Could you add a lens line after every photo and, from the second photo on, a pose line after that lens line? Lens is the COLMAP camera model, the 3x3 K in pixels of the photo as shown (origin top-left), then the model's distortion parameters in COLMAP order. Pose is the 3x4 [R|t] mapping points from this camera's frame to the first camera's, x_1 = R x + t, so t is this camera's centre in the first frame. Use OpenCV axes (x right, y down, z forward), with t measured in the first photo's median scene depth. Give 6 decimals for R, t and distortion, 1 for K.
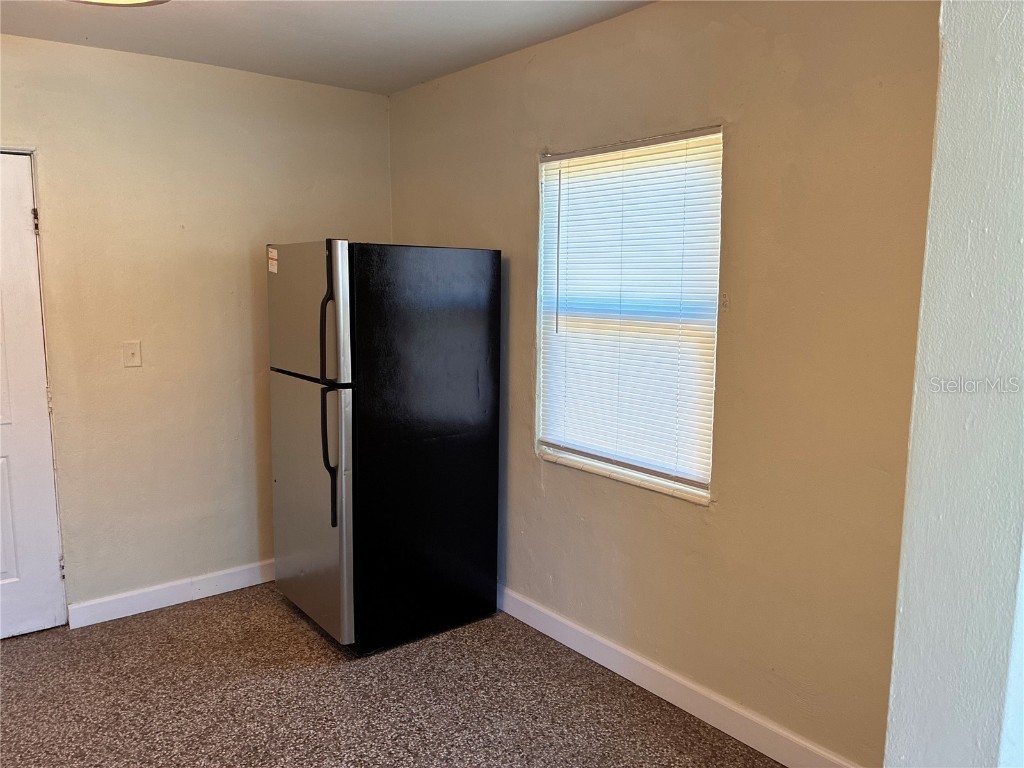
lens RADIAL K [[777.5, 0, 511.6], [0, 777.5, 384.3], [0, 0, 1]] dist [0.060280, -0.082329]
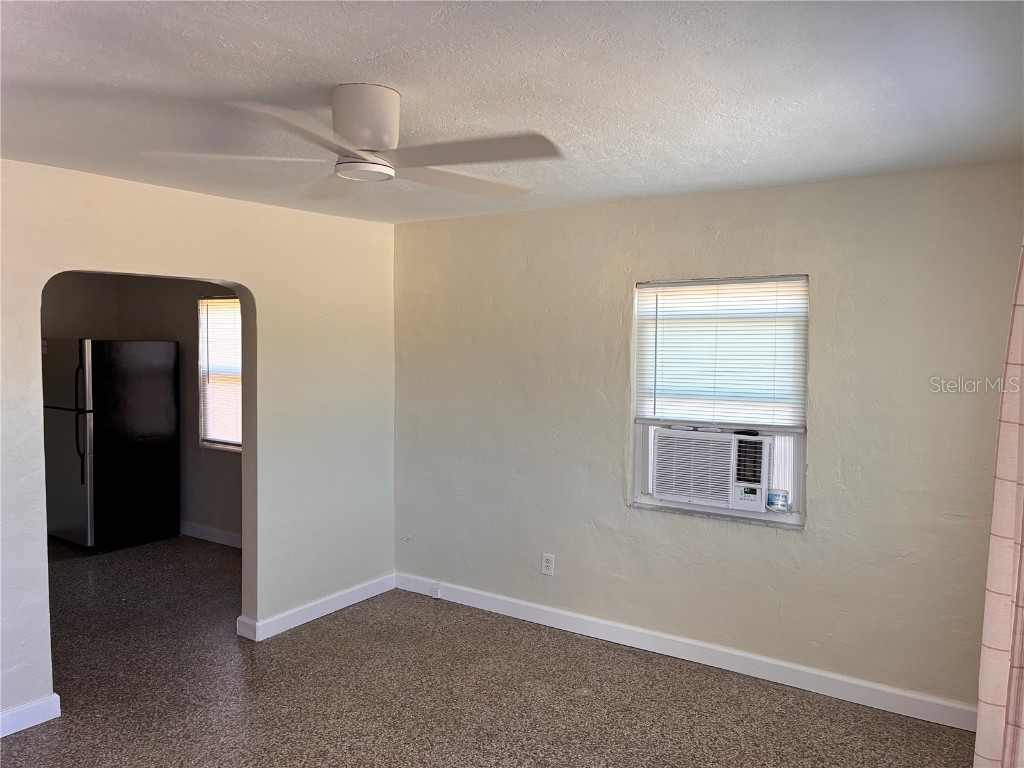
lens RADIAL K [[762.1, 0, 512.0], [0, 762.1, 384.0], [0, 0, 1]] dist [0.009058, 0.003489]
pose [[0.957719, -0.018272, 0.287126, 0.250709], [0.042175, 0.996116, -0.077287, 0.123758], [-0.284598, 0.086129, 0.954770, -1.128689]]
